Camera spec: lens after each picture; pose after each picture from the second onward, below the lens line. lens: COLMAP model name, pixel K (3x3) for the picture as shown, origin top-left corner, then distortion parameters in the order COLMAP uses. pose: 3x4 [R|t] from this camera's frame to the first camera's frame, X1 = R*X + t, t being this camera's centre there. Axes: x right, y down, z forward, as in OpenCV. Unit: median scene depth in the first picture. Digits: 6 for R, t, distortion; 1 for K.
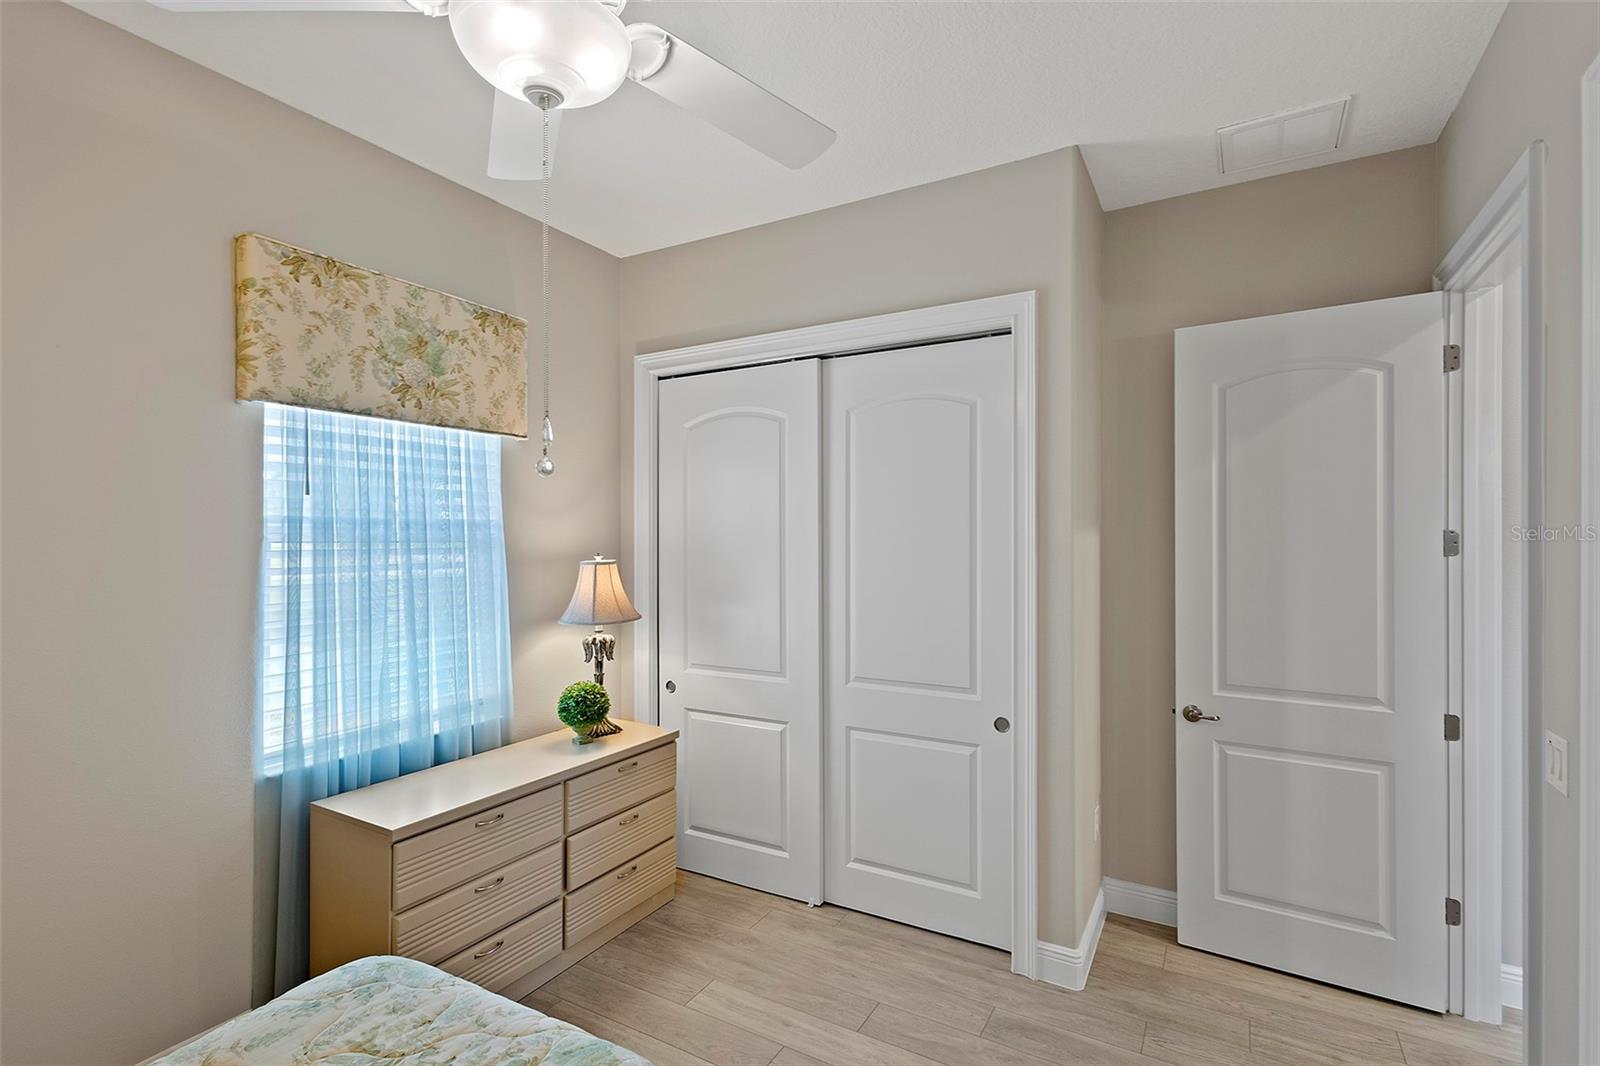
lens RADIAL K [[739.1, 0, 794.8], [0, 739.1, 542.1], [0, 0, 1]] dist [0.011901, -0.002657]
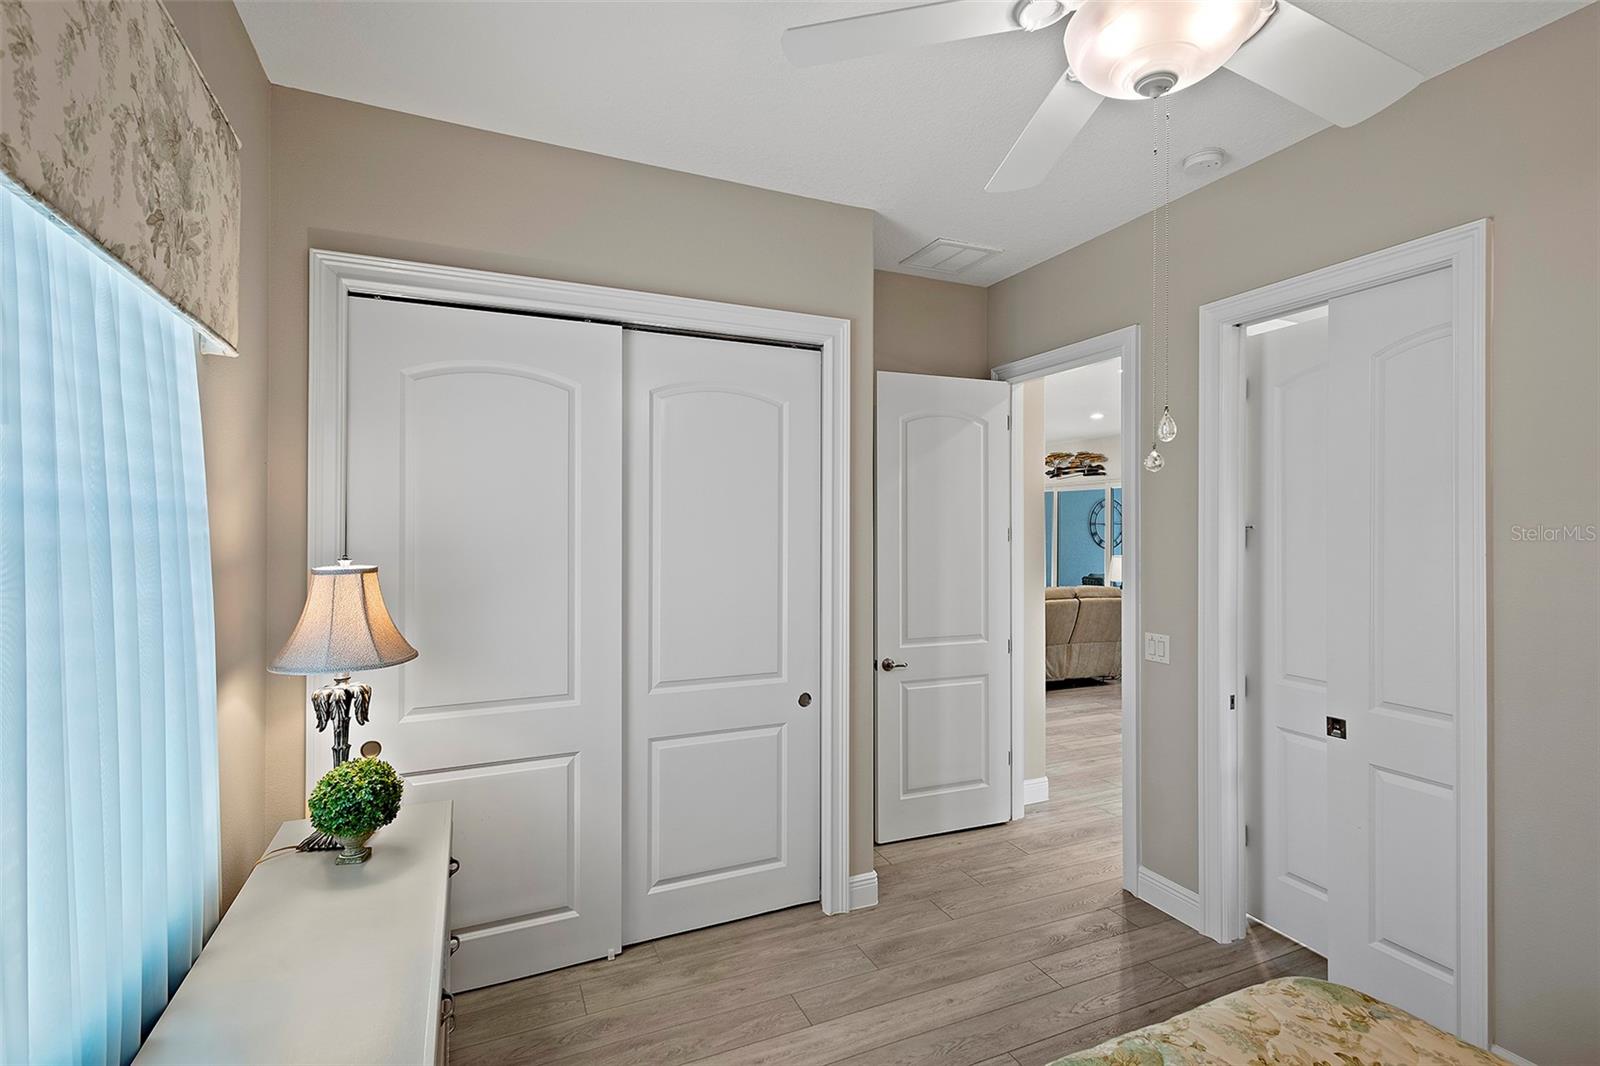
lens RADIAL K [[739.1, 0, 792.5], [0, 739.1, 527.7], [0, 0, 1]] dist [0.011901, -0.002657]
pose [[0.589831, 0.004251, 0.807515, -0.630225], [0.003842, 0.999960, -0.008070, -0.002152], [-0.807517, 0.007863, 0.589791, 0.362054]]
